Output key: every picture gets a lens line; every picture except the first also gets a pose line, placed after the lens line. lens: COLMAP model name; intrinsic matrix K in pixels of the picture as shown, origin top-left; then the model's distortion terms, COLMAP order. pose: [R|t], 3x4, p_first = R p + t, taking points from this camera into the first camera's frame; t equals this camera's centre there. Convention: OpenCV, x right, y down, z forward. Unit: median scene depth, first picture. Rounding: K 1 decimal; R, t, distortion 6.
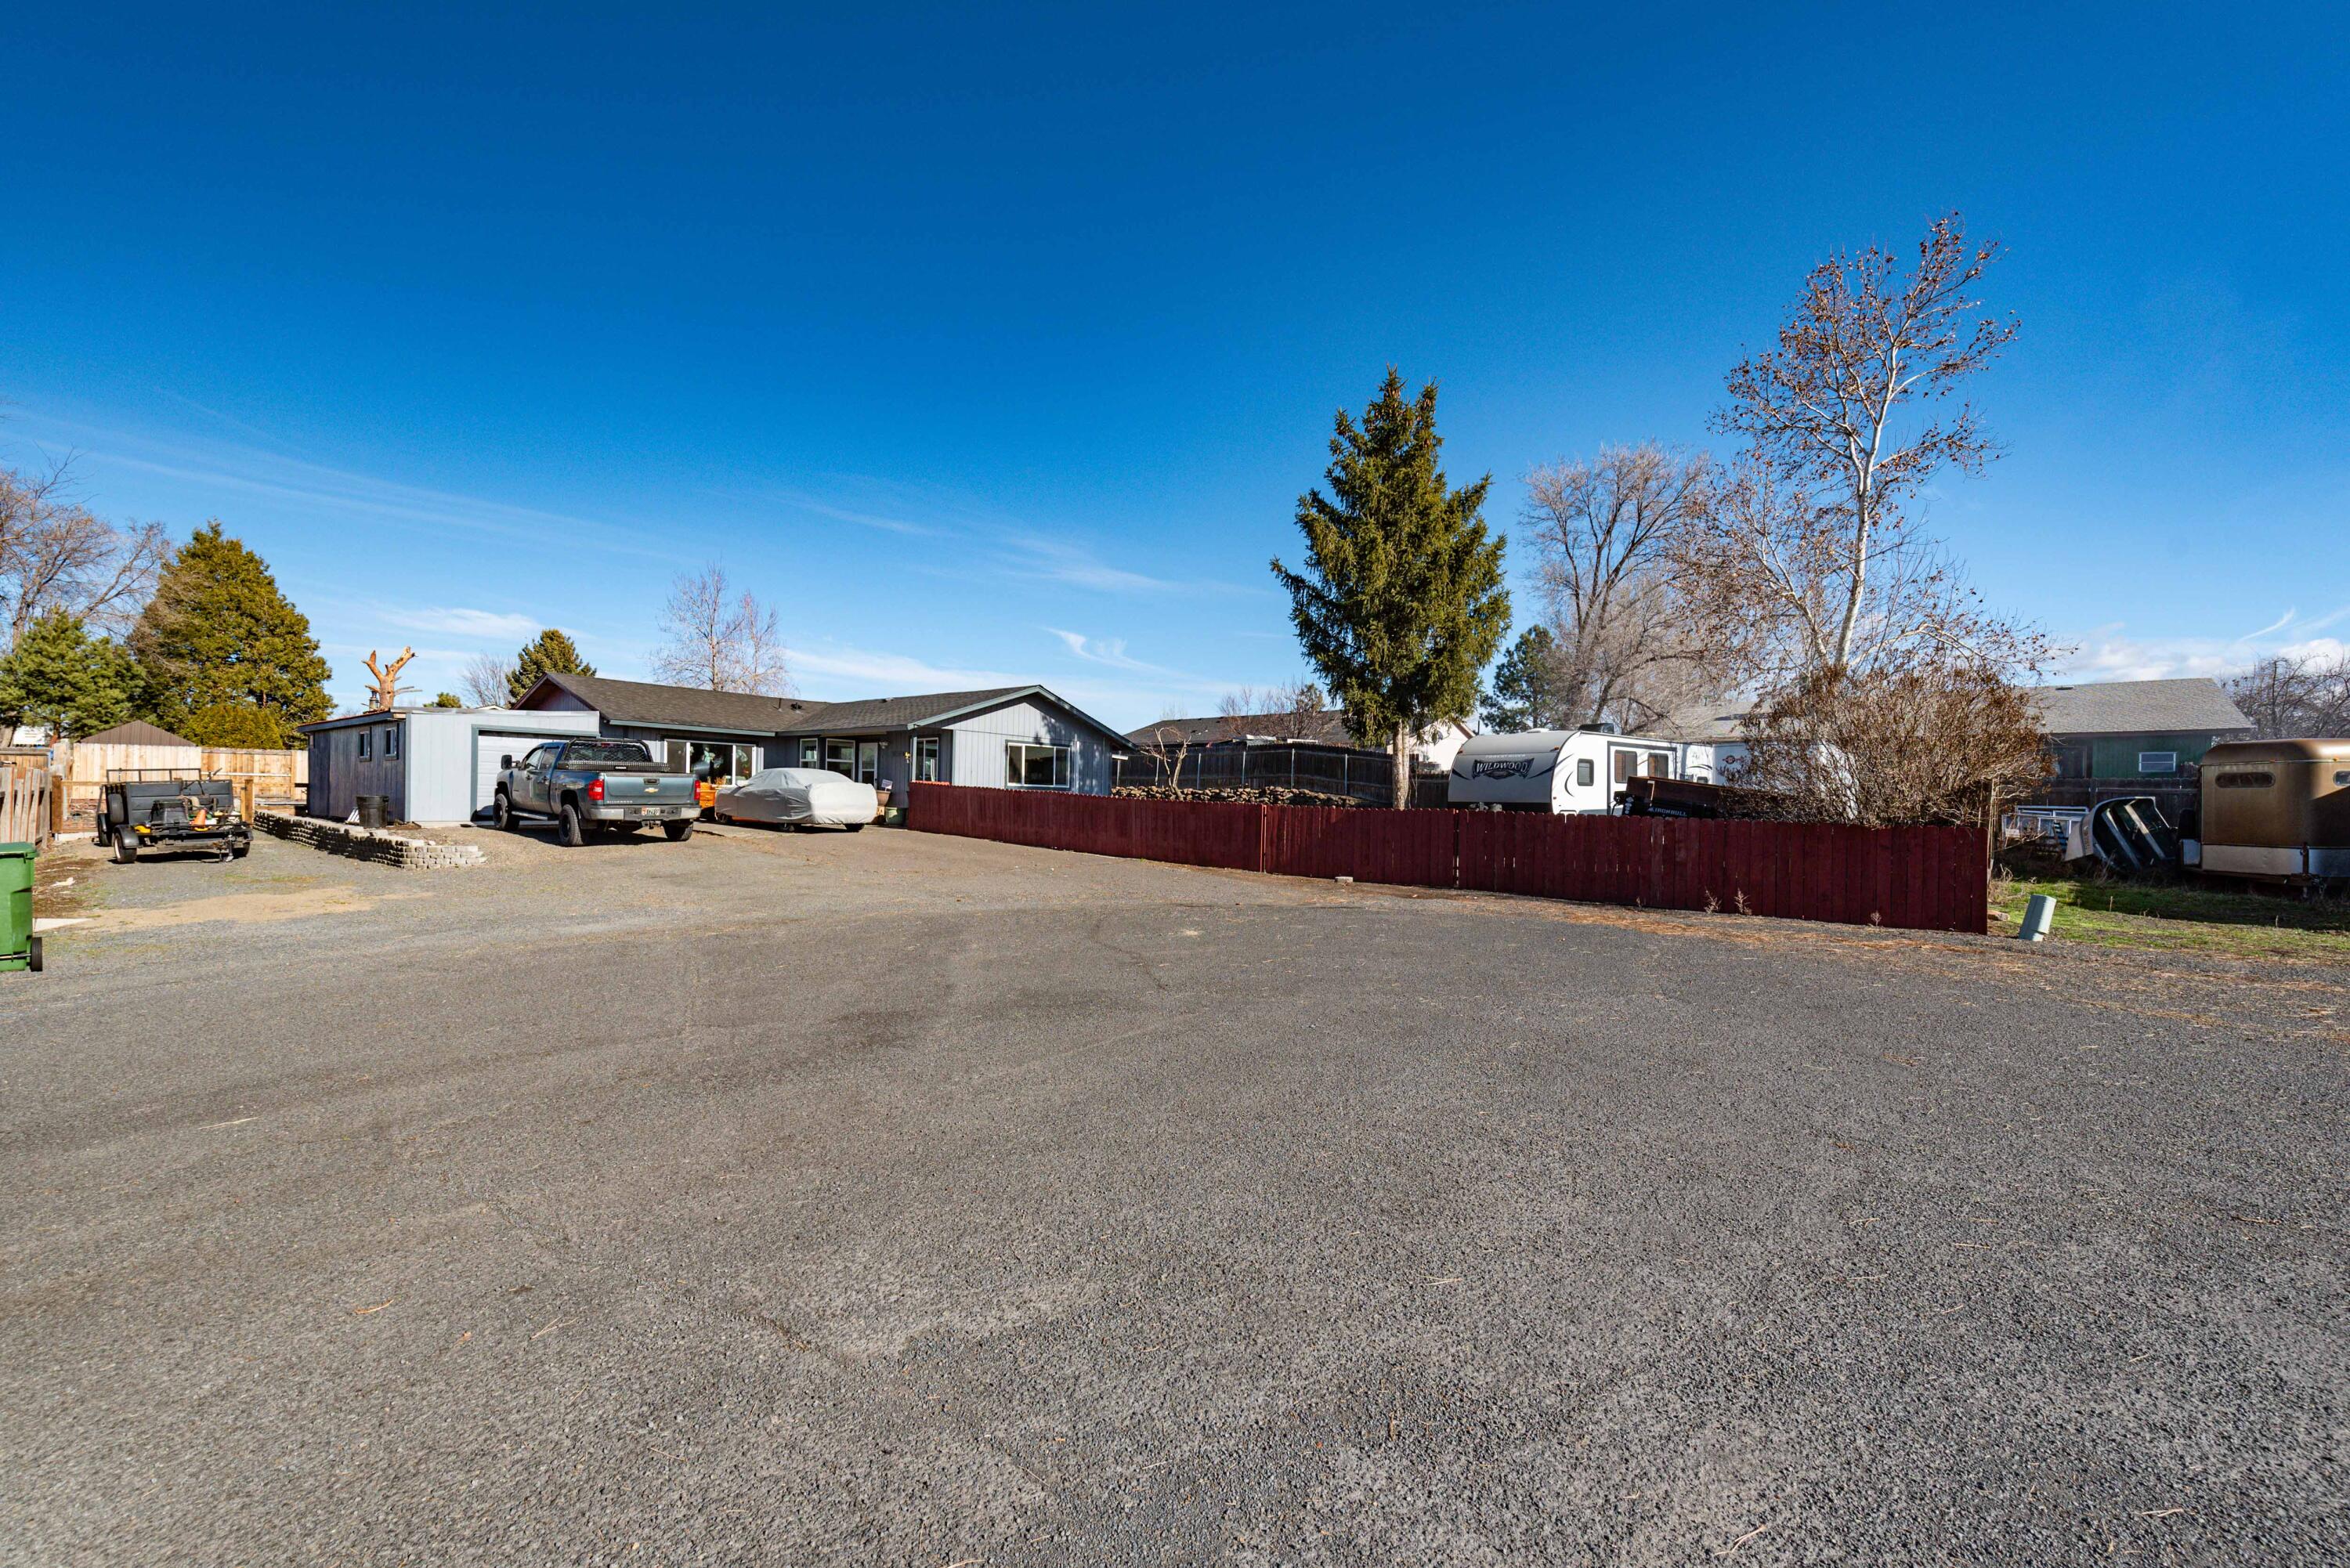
lens RADIAL K [[934.1, 0, 1178.2], [0, 934.1, 791.0], [0, 0, 1]] dist [0.002409, 0.000111]
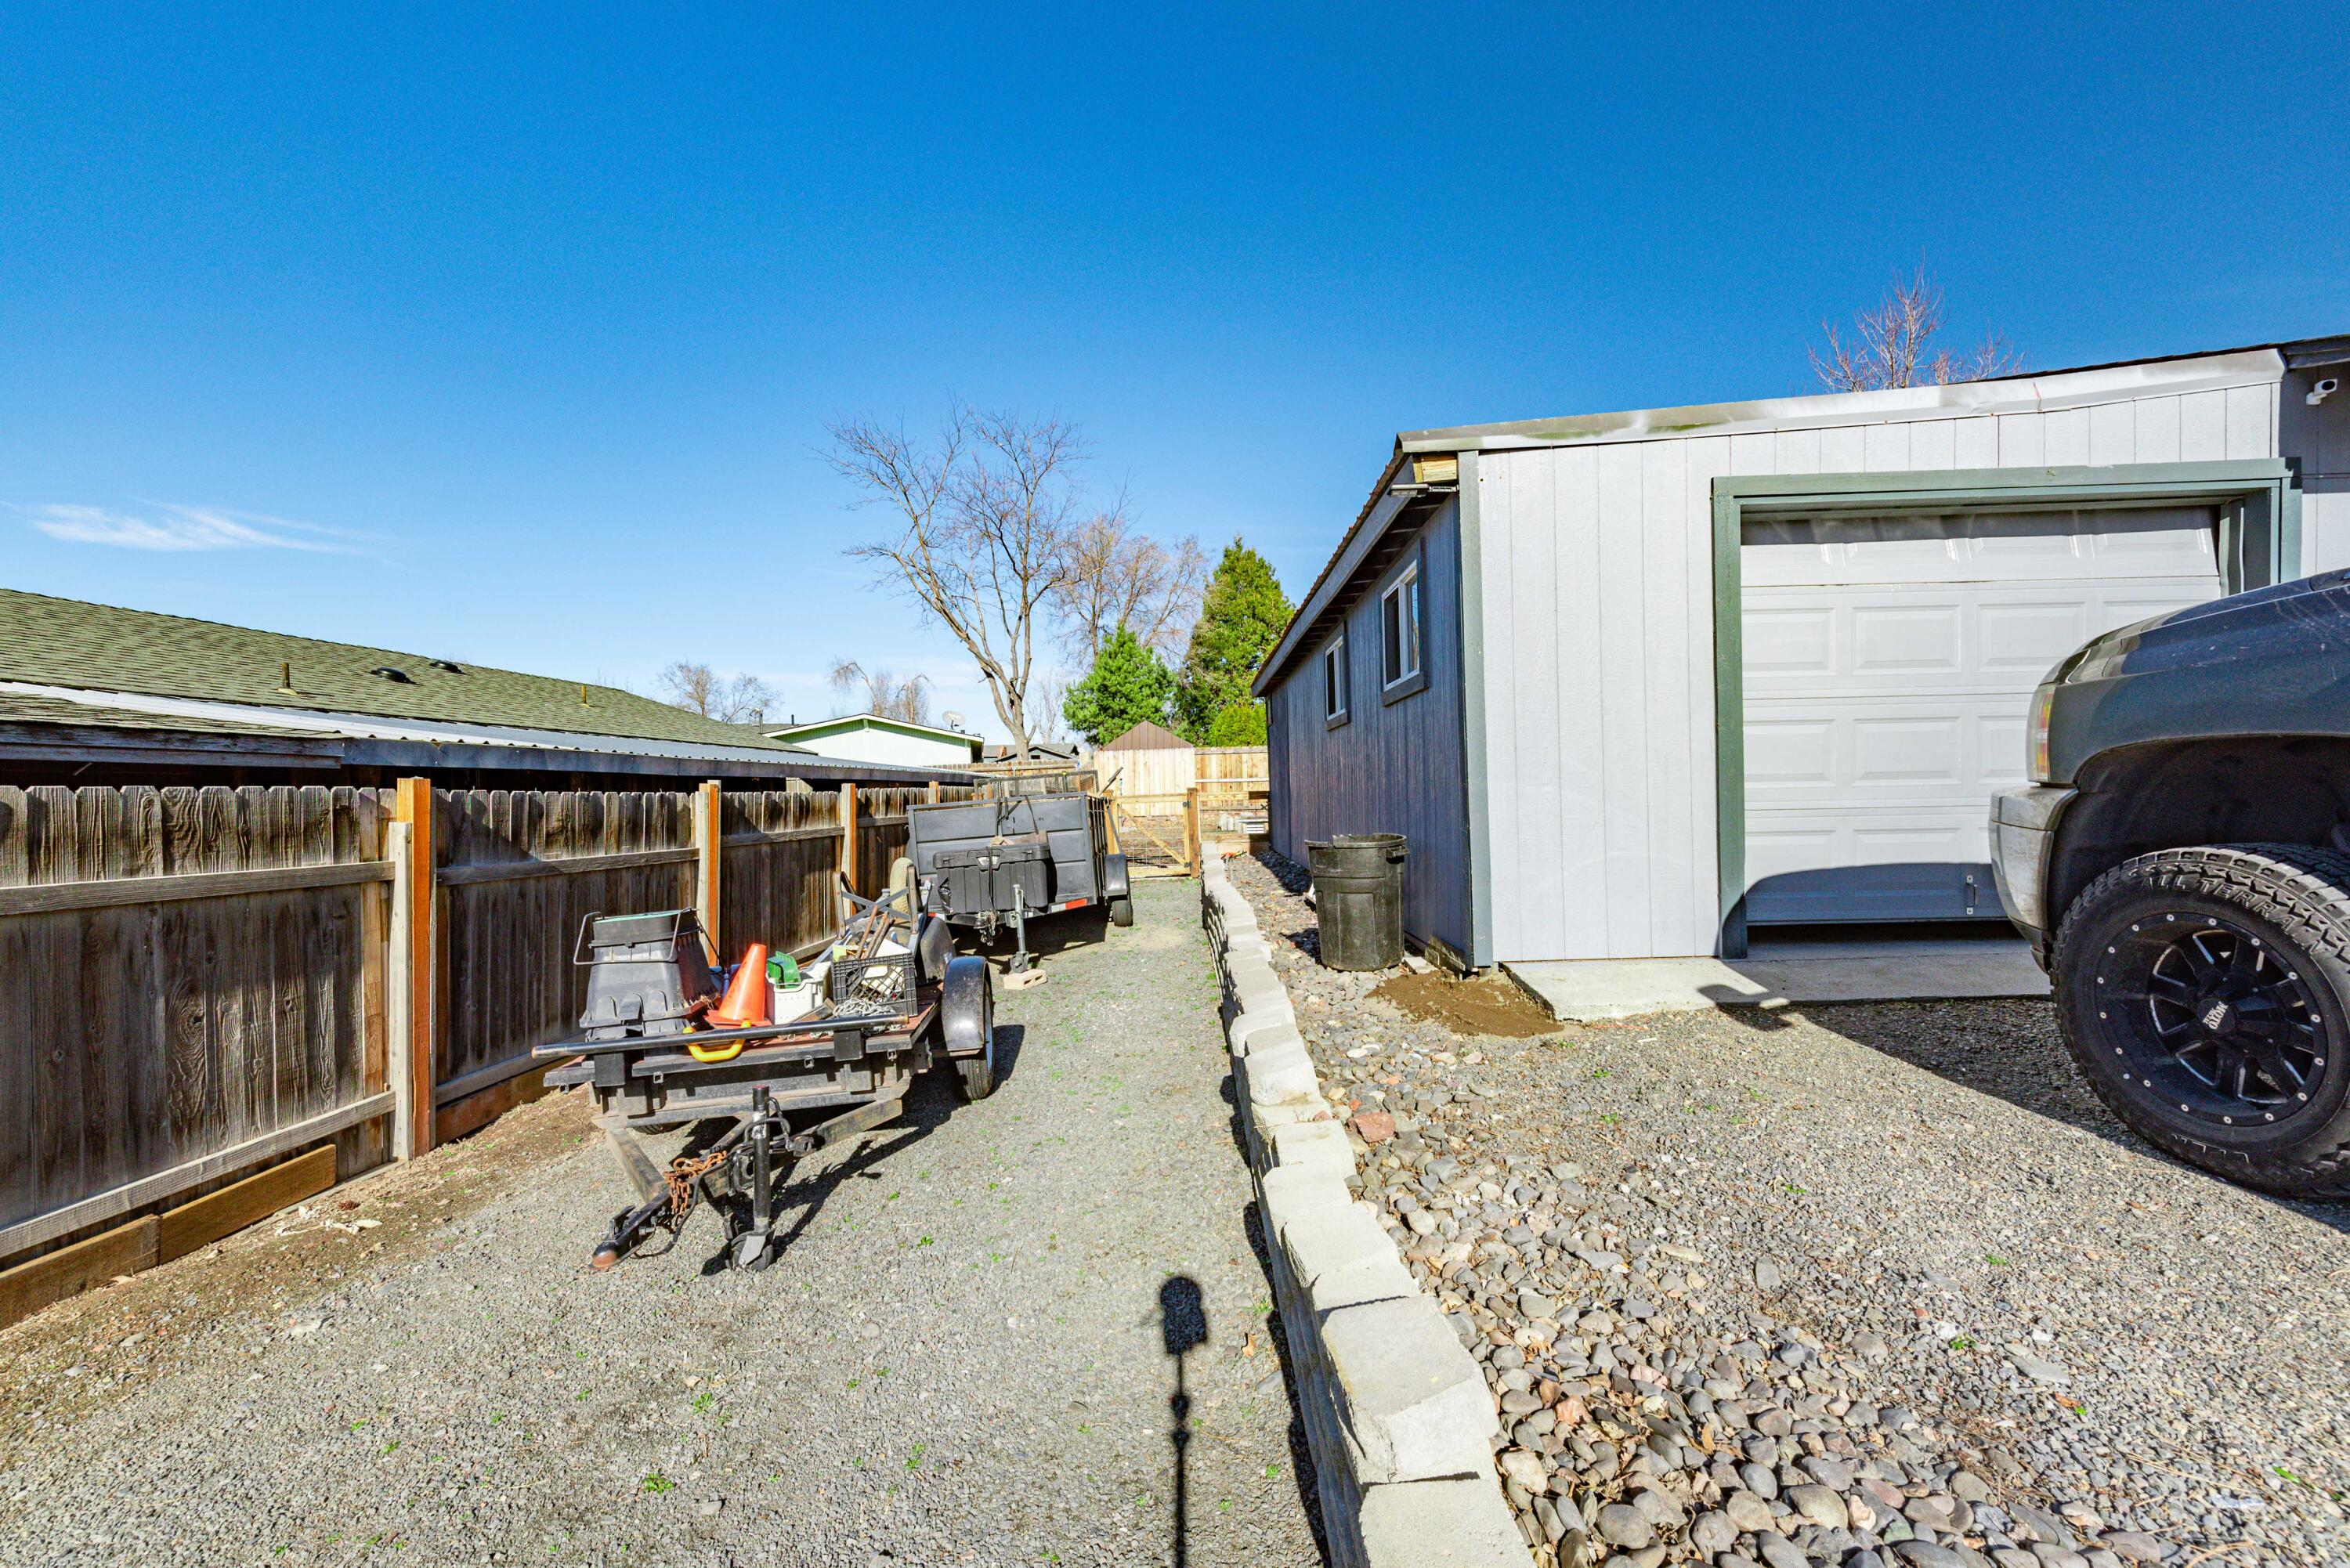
lens RADIAL K [[934.1, 0, 1174.0], [0, 934.1, 789.2], [0, 0, 1]] dist [0.002409, 0.000111]
pose [[0.610177, -0.028029, -0.791769, -0.295538], [0.032241, 0.999425, -0.010533, -0.003160], [0.791609, -0.019100, 0.610730, 0.345975]]
